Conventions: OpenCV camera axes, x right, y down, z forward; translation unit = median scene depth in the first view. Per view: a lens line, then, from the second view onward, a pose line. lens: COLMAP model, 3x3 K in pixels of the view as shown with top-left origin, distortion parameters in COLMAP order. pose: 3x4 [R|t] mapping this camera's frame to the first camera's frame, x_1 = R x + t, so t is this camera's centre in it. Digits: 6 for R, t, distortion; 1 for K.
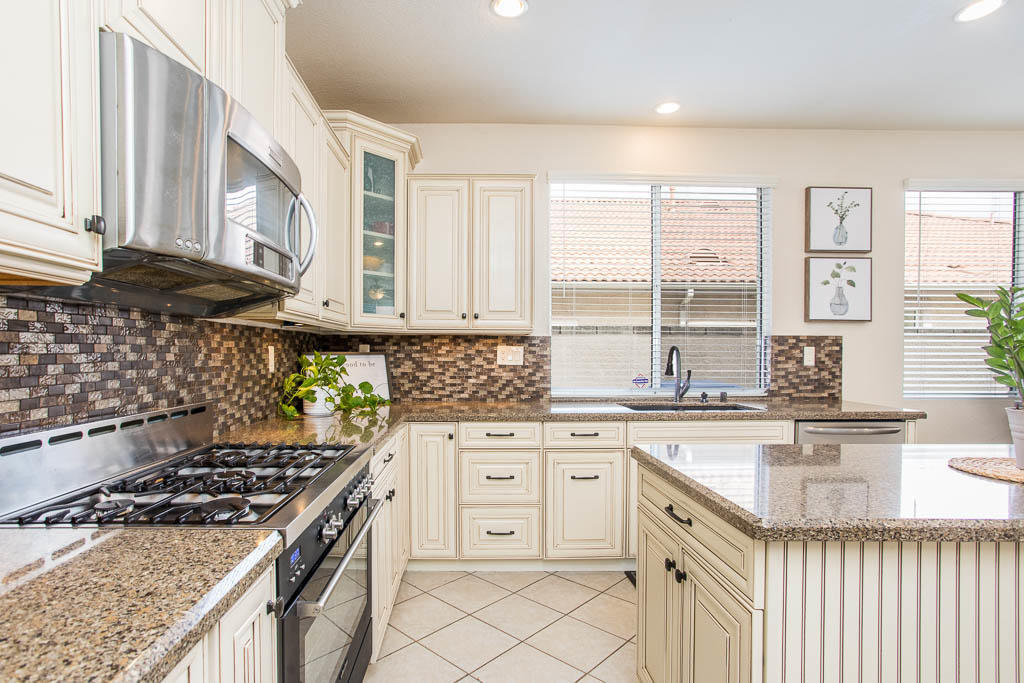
lens RADIAL K [[509.3, 0, 494.0], [0, 509.3, 360.4], [0, 0, 1]] dist [0.002375, 0.004185]
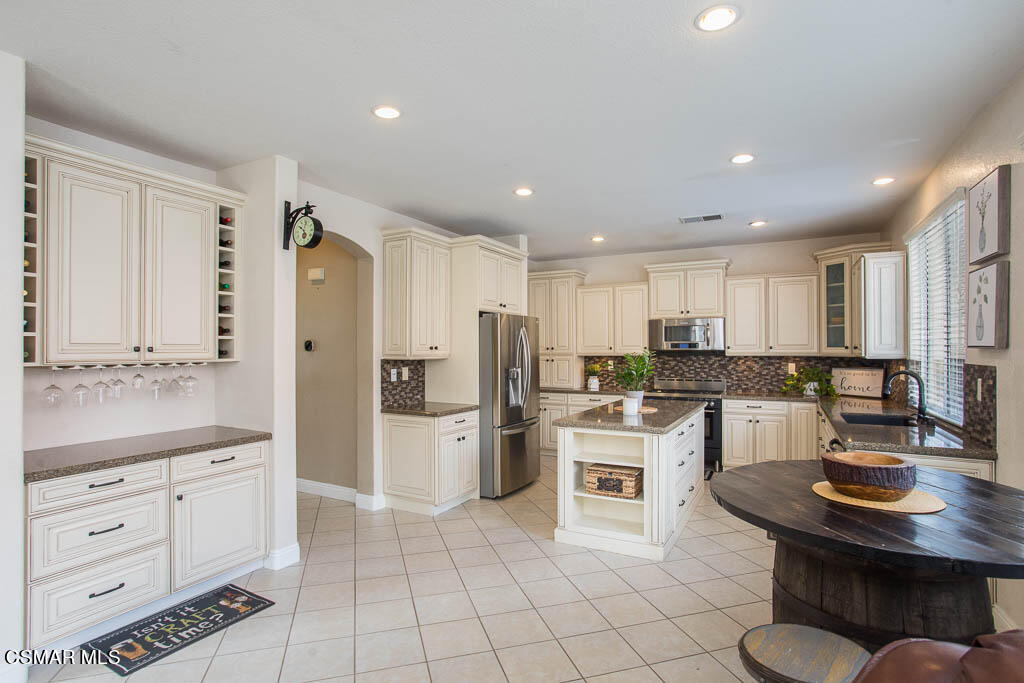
lens RADIAL K [[524.1, 0, 504.6], [0, 524.1, 347.4], [0, 0, 1]] dist [-0.050038, 0.008249]
pose [[-0.497298, 0.003155, -0.867574, 1.713315], [-0.003775, 0.999976, 0.005800, -0.078898], [0.867571, 0.006159, -0.497275, 0.740340]]
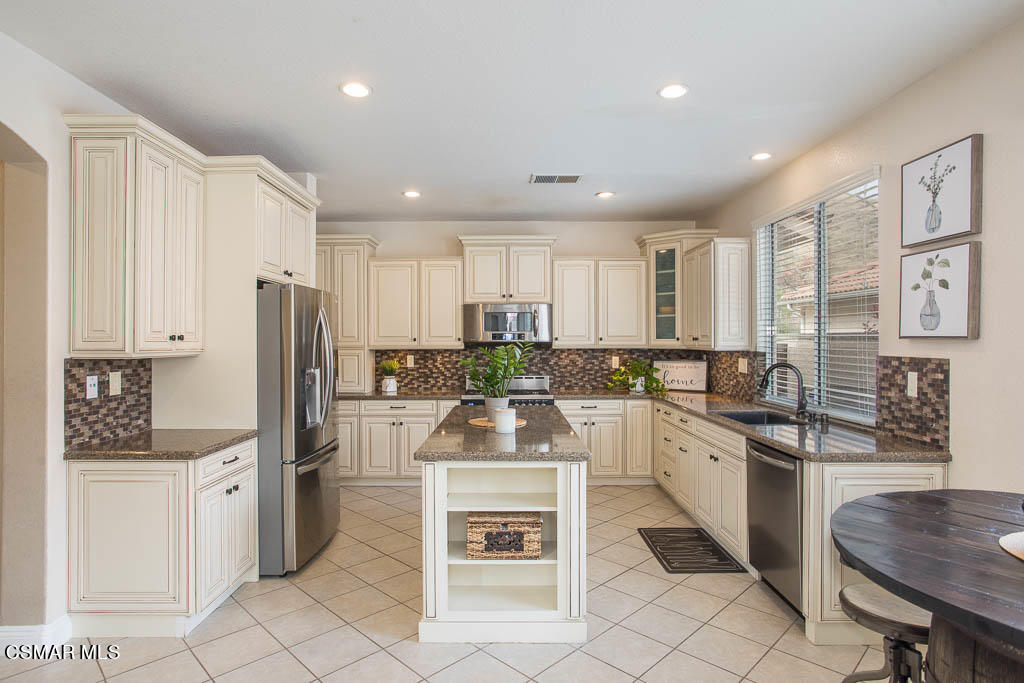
lens RADIAL K [[565.8, 0, 513.4], [0, 565.8, 339.5], [0, 0, 1]] dist [-0.038820, 0.021089]
pose [[-0.015709, 0.002169, -0.999874, 1.456402], [-0.007950, 0.999966, 0.002294, -0.072111], [0.999845, 0.007985, -0.015691, 0.422711]]
